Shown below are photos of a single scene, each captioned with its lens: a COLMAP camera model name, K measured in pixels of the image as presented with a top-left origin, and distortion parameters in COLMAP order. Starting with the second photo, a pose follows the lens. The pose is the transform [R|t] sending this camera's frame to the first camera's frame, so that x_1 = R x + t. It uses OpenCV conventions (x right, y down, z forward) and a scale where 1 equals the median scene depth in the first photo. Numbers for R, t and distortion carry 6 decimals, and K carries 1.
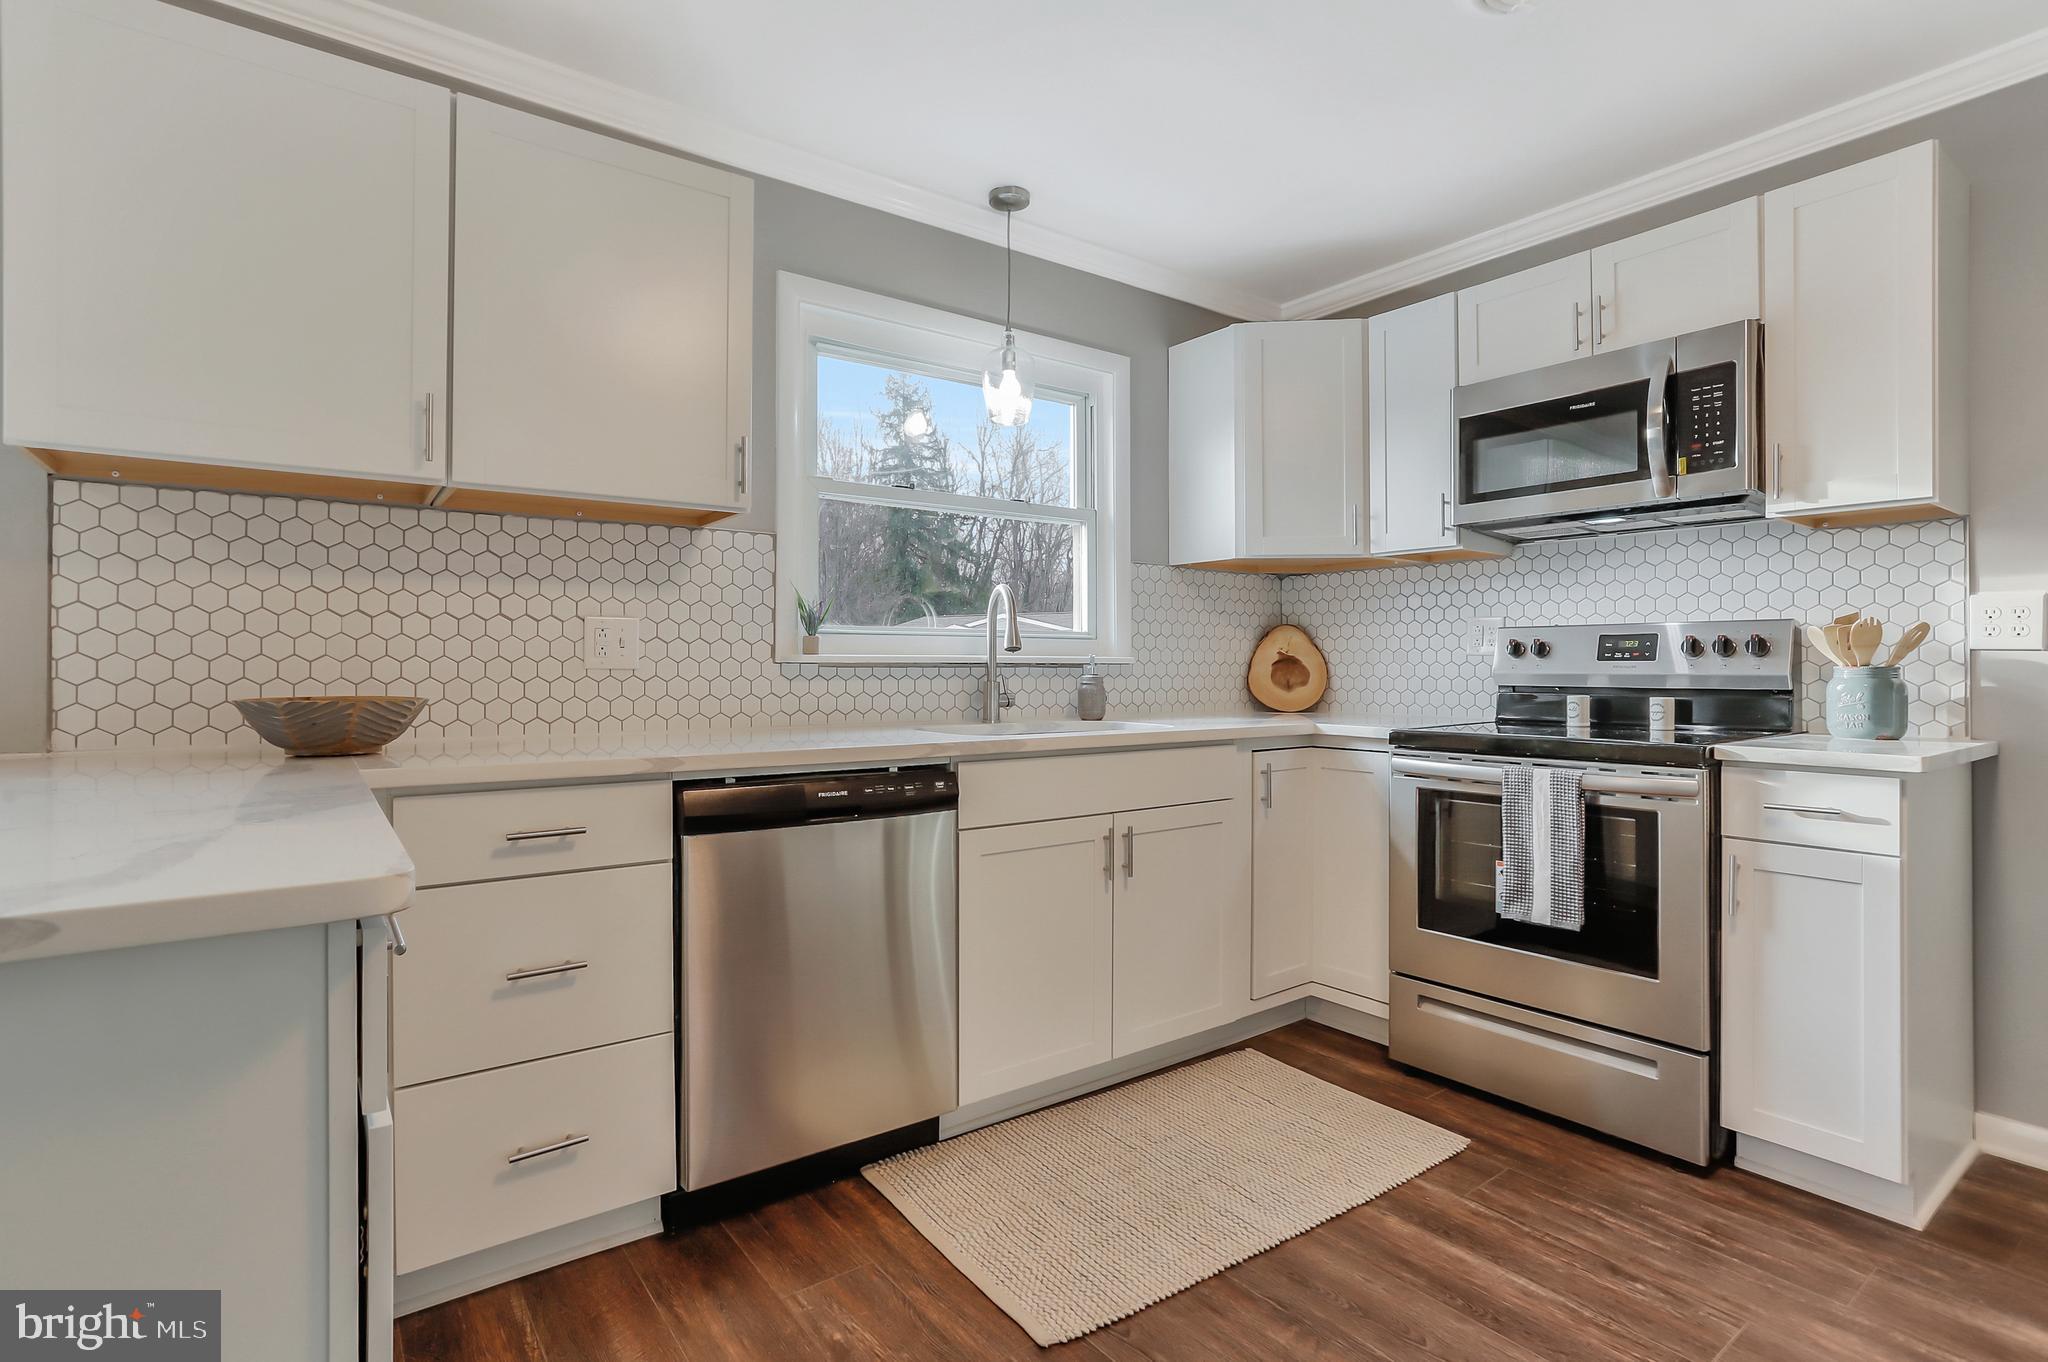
lens RADIAL K [[997.4, 0, 1023.1], [0, 997.4, 669.7], [0, 0, 1]] dist [-0.025908, 0.001267]
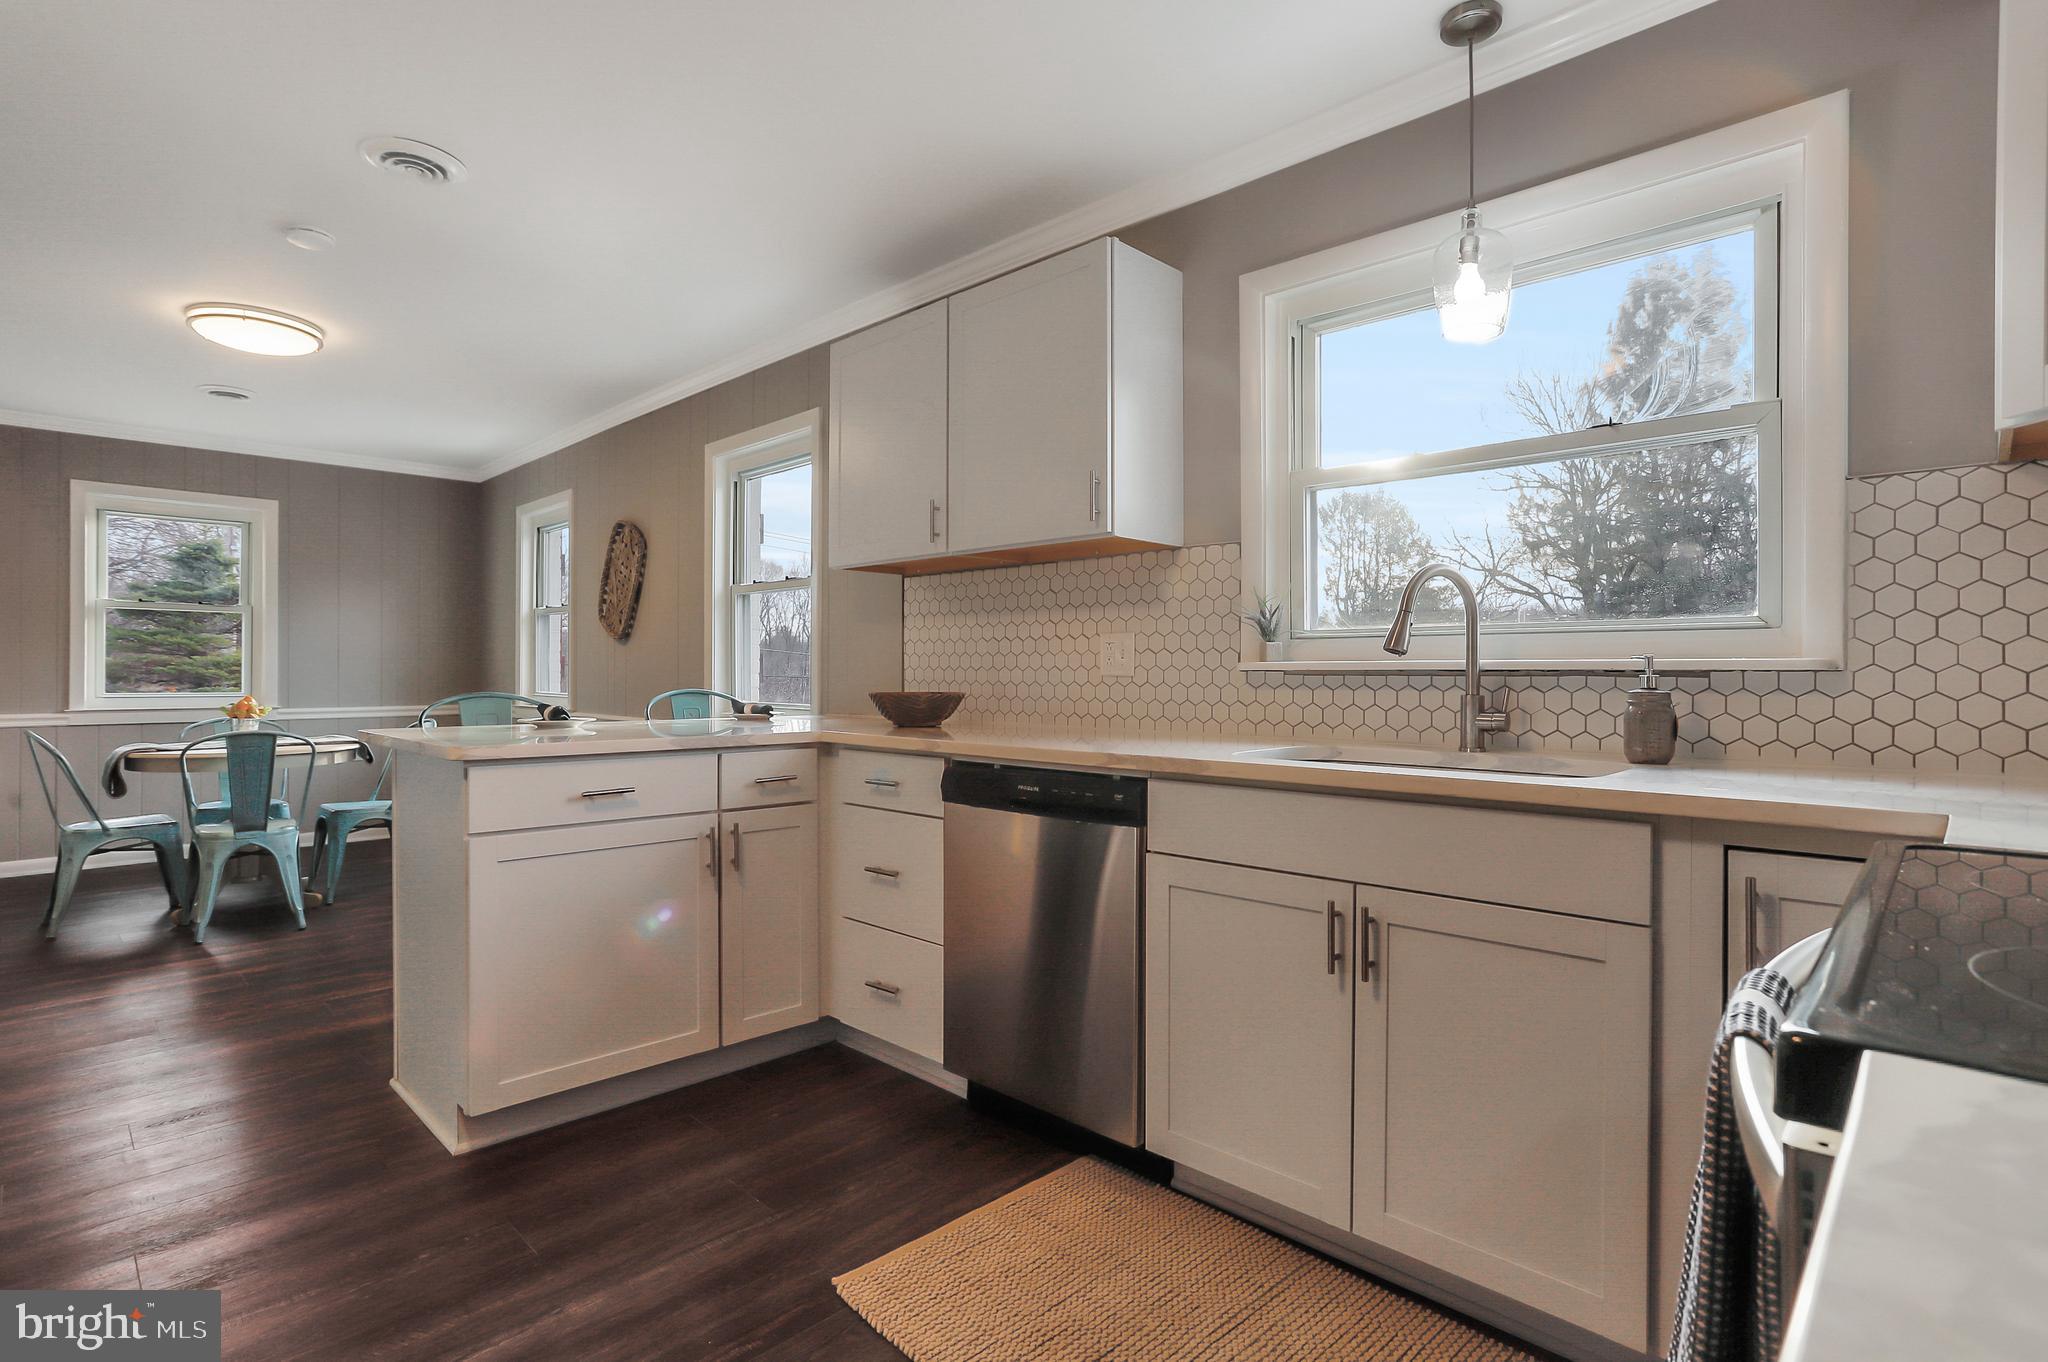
lens RADIAL K [[997.4, 0, 1023.1], [0, 997.4, 669.7], [0, 0, 1]] dist [-0.025908, 0.001267]
pose [[0.169730, -0.005922, -0.985473, 0.759313], [-0.007982, 0.999941, -0.007384, 0.001406], [0.985458, 0.009119, 0.169673, 0.671755]]
